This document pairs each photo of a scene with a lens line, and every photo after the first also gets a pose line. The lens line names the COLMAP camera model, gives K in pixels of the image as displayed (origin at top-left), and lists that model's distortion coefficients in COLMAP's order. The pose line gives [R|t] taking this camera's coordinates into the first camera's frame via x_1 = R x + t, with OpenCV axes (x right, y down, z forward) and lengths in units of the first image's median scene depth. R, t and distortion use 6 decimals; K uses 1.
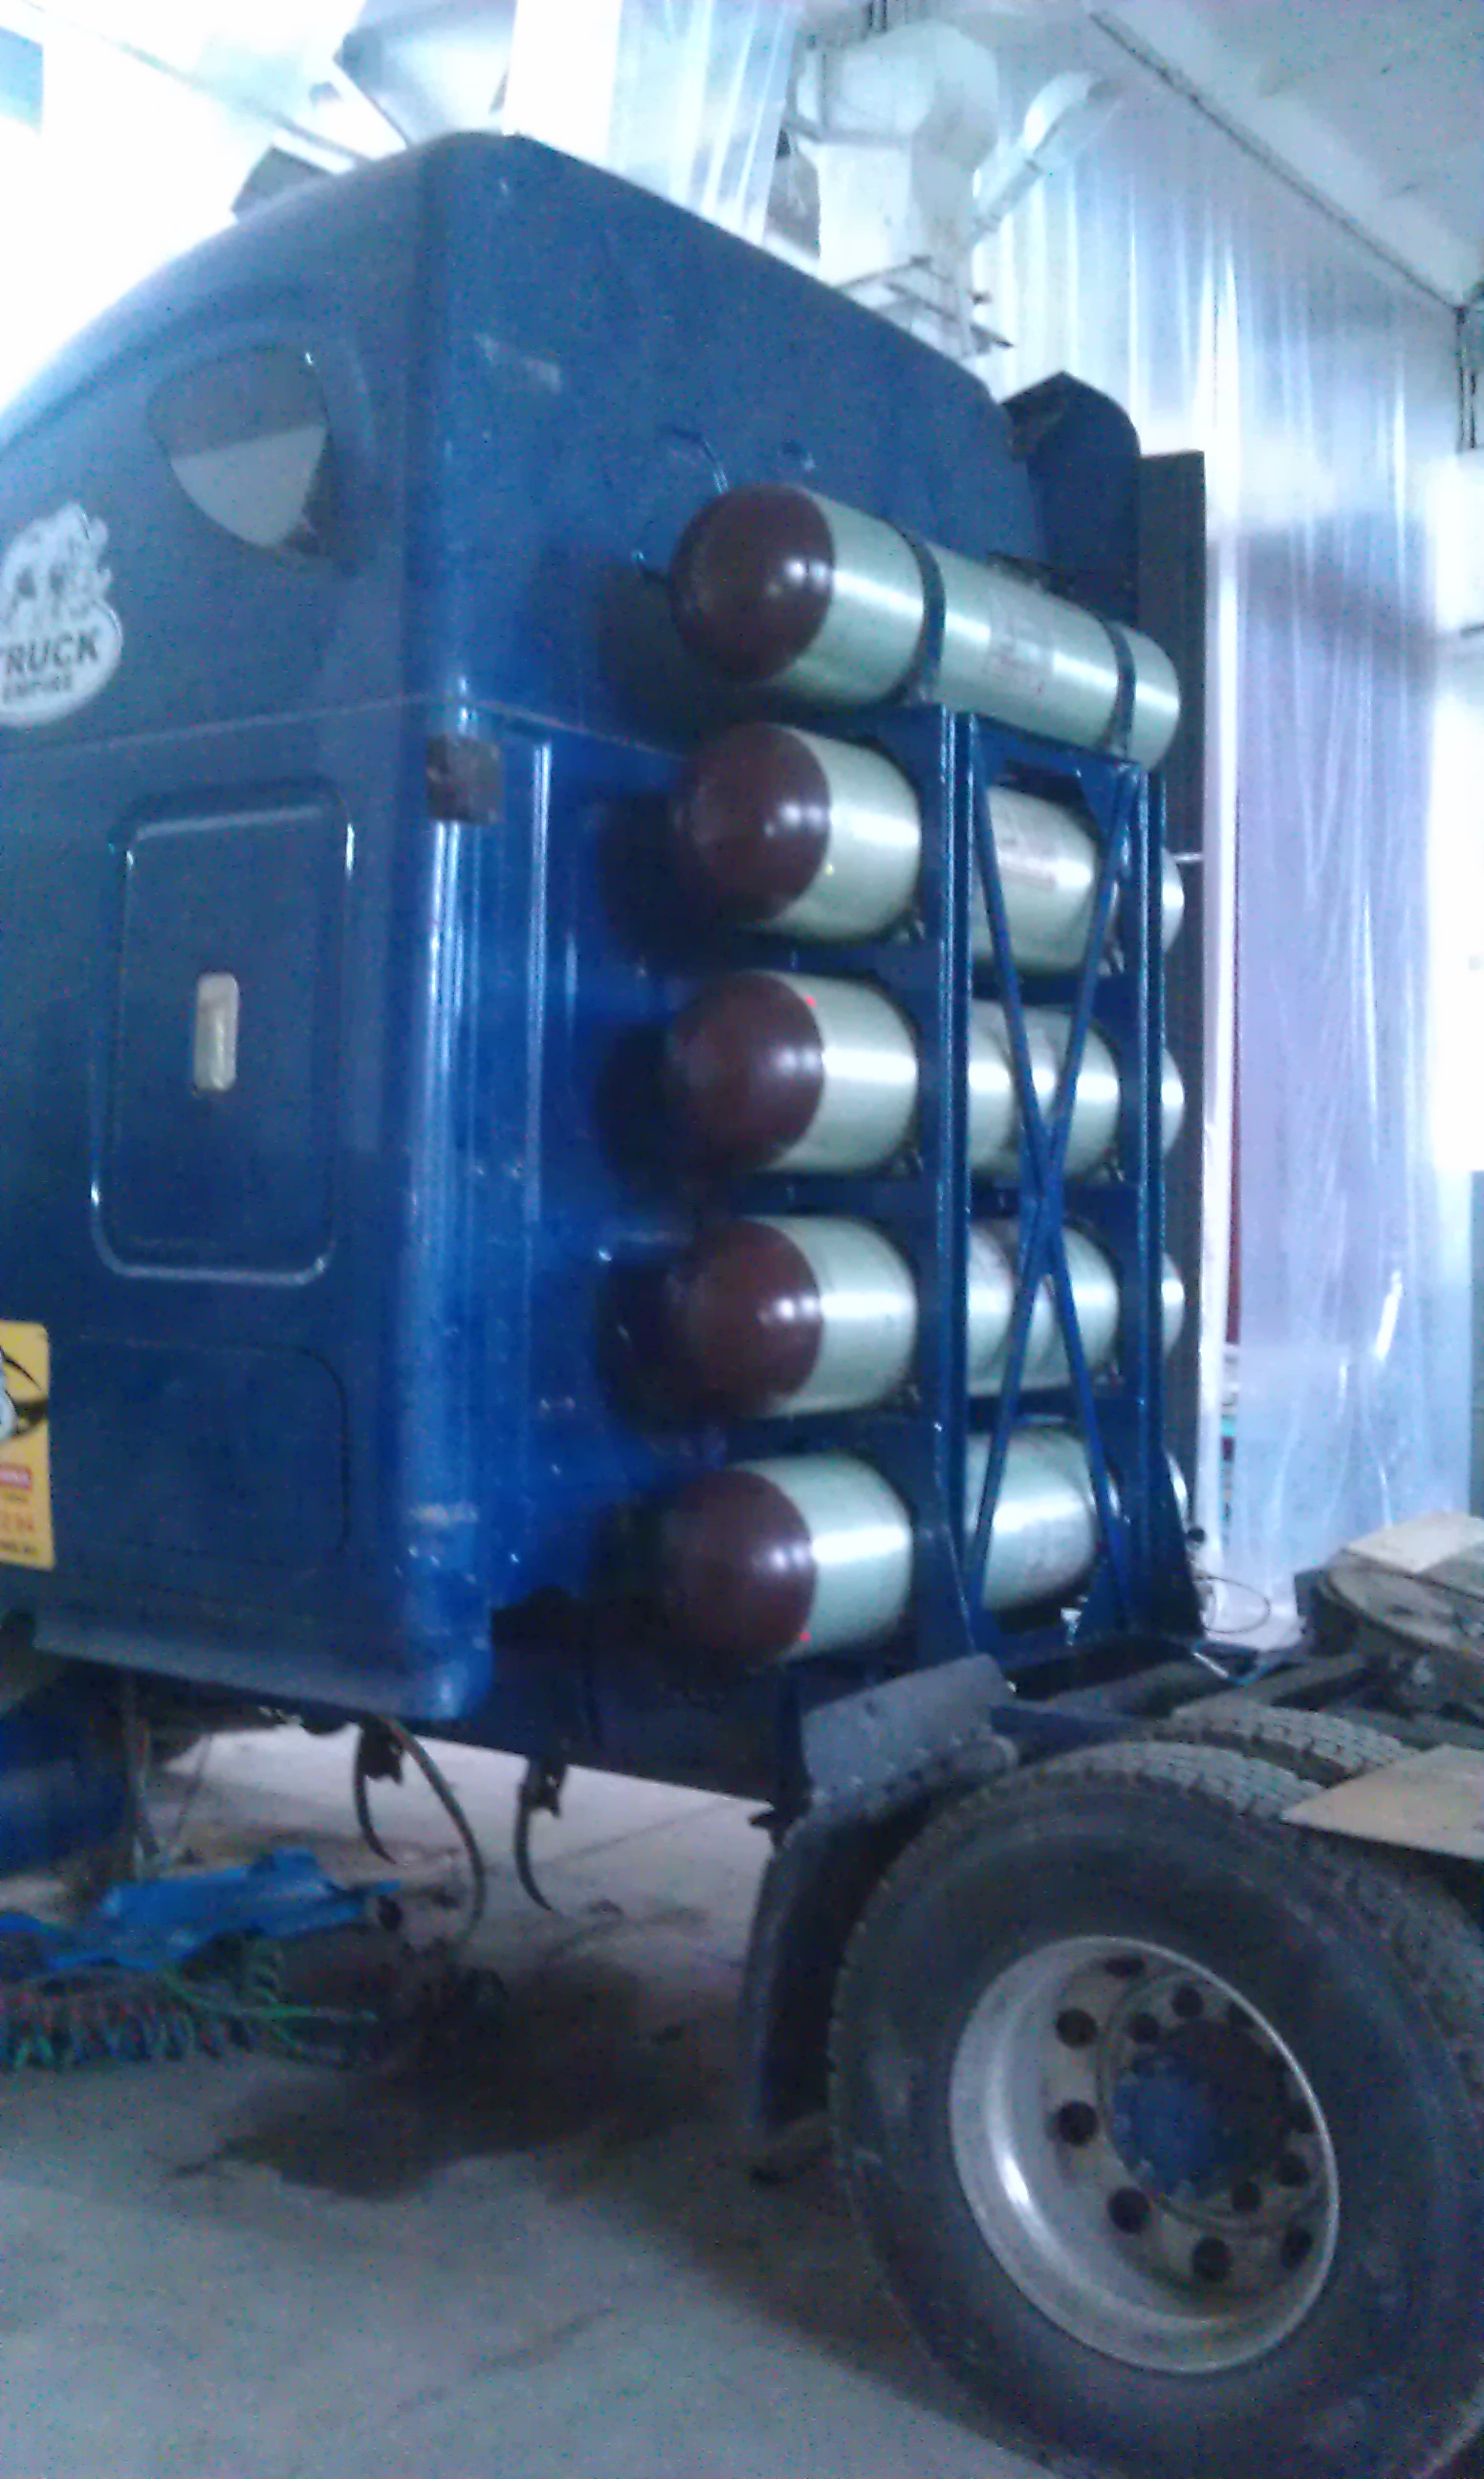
lens RADIAL K [[2342.3, 0, 743.2], [0, 2342.3, 1189.5], [0, 0, 1]] dist [0.004602, -0.021734]
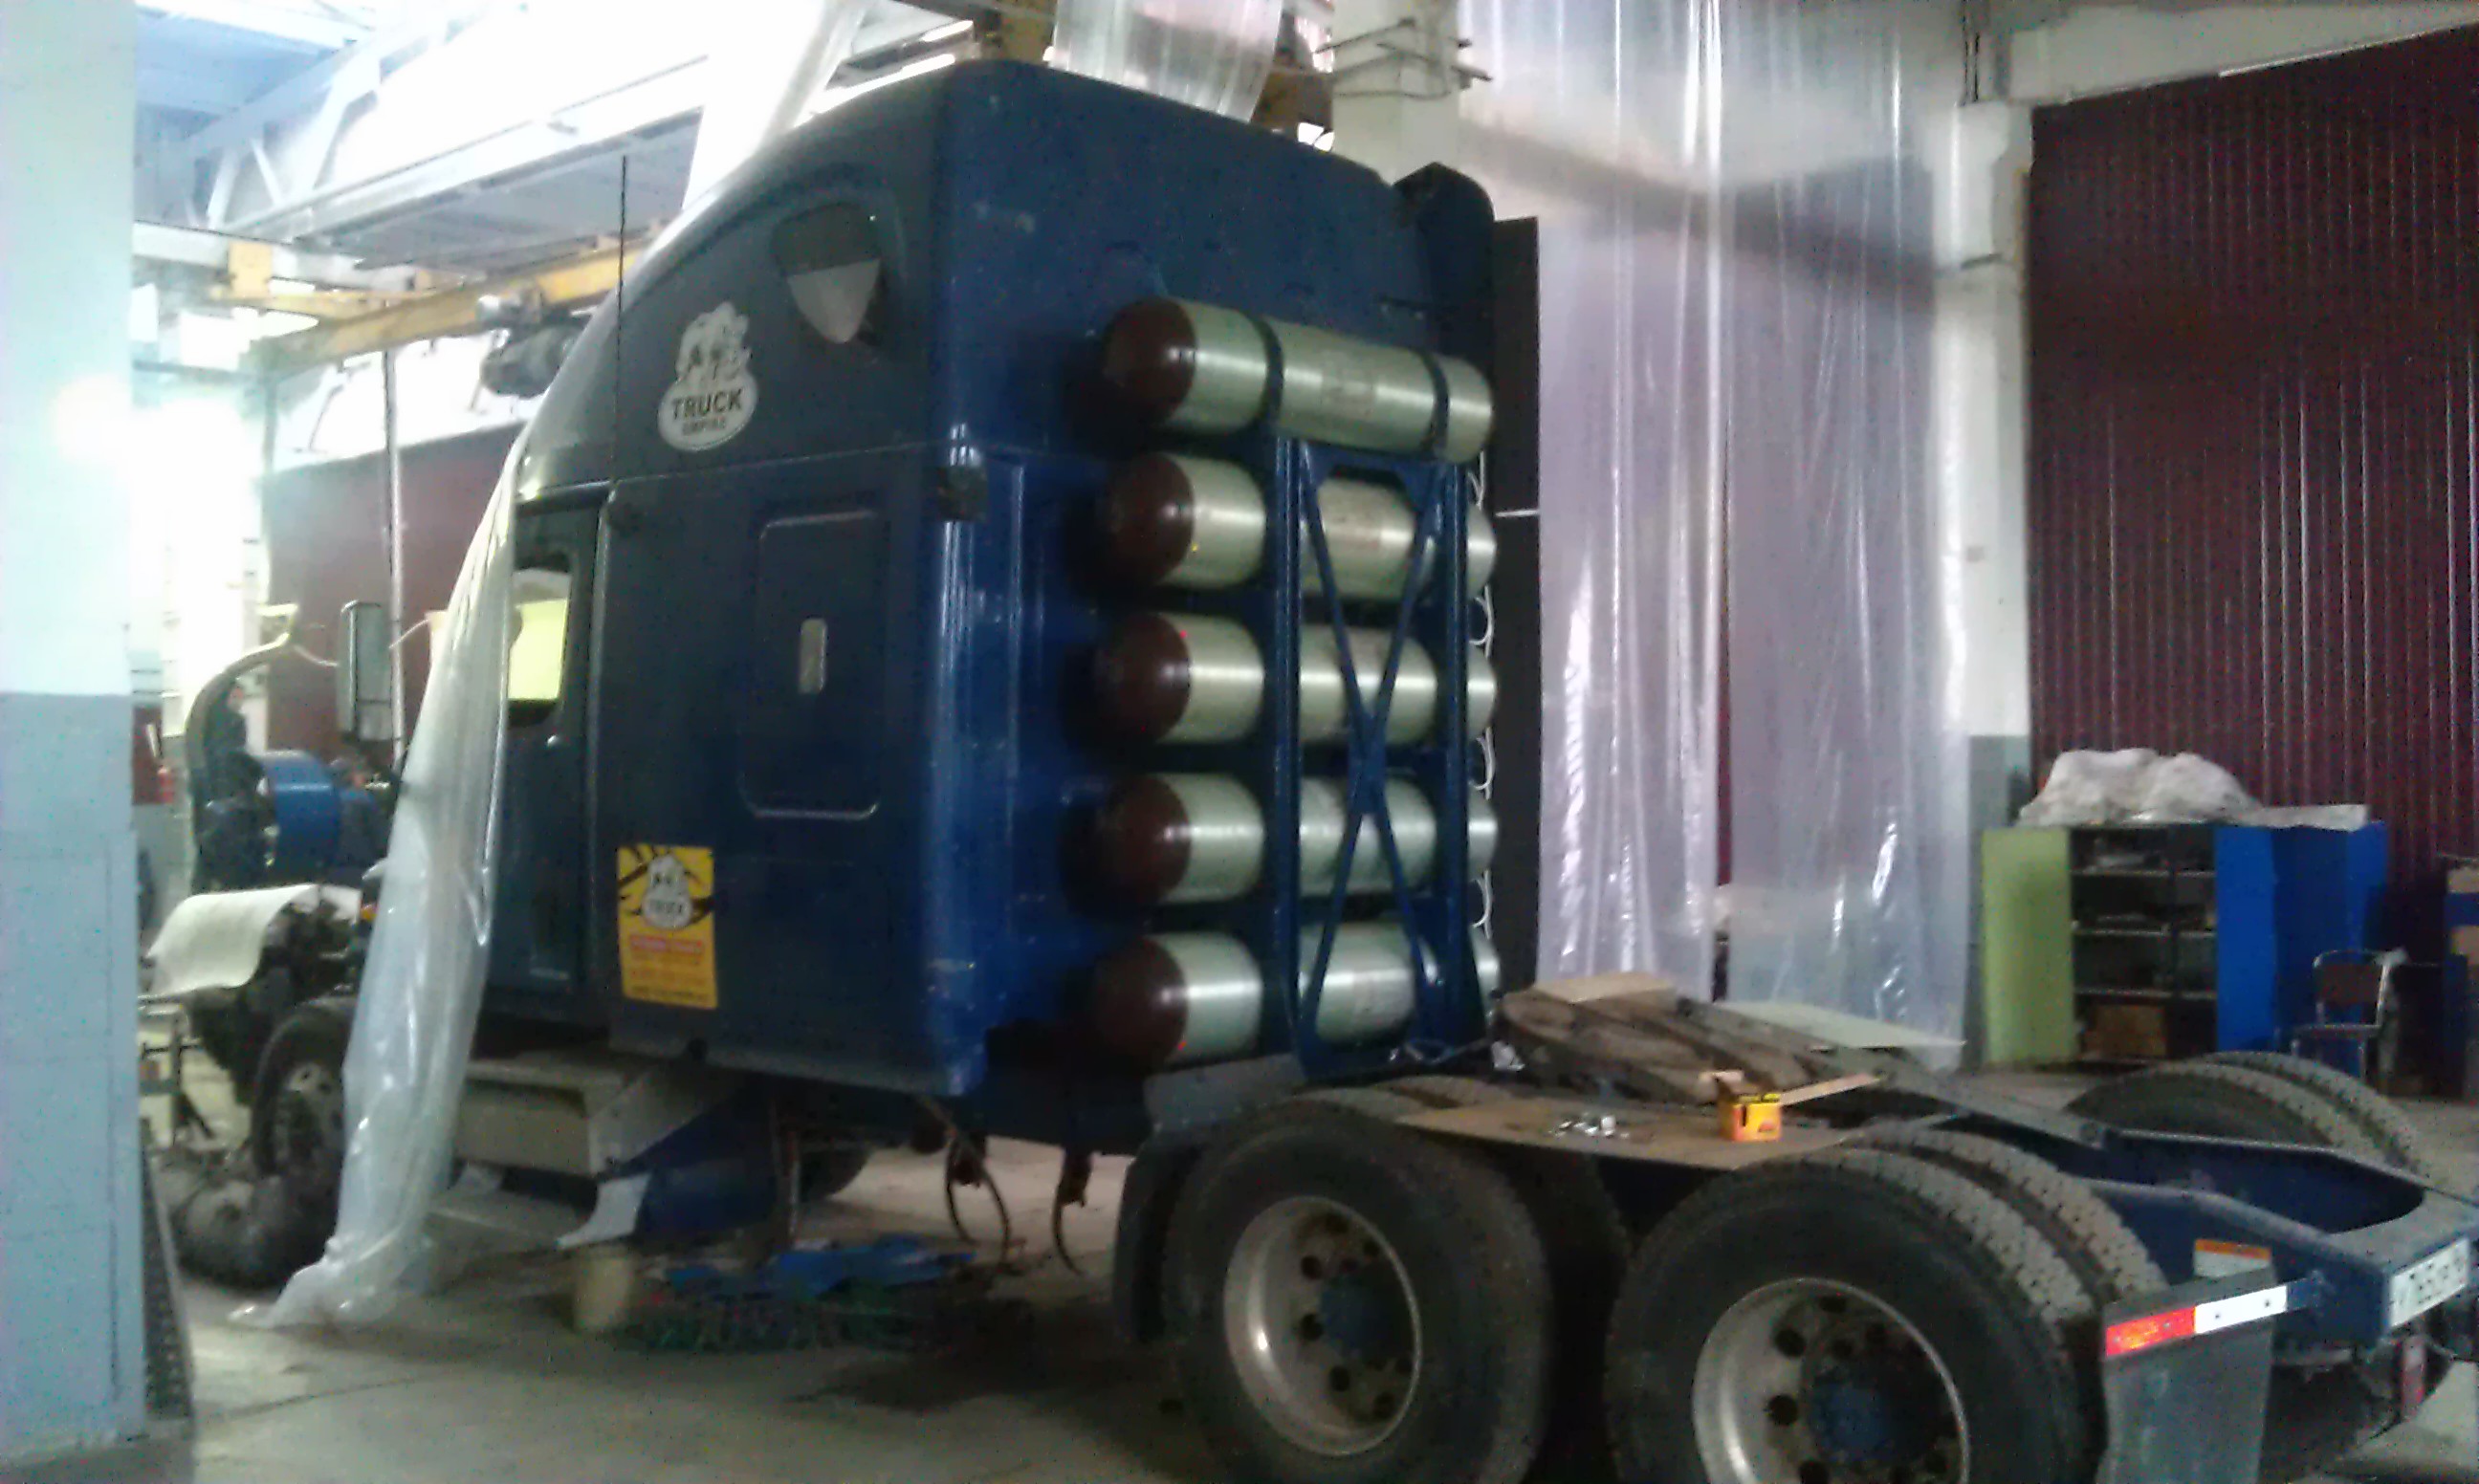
lens RADIAL K [[2341.2, 0, 1239.5], [0, 2341.2, 742.0], [0, 0, 1]] dist [0.005346, -0.062244]
pose [[0.994676, -0.009322, -0.102628, 0.204088], [0.008493, 0.999928, -0.008509, 0.004477], [0.102700, 0.007592, 0.994683, -0.484316]]
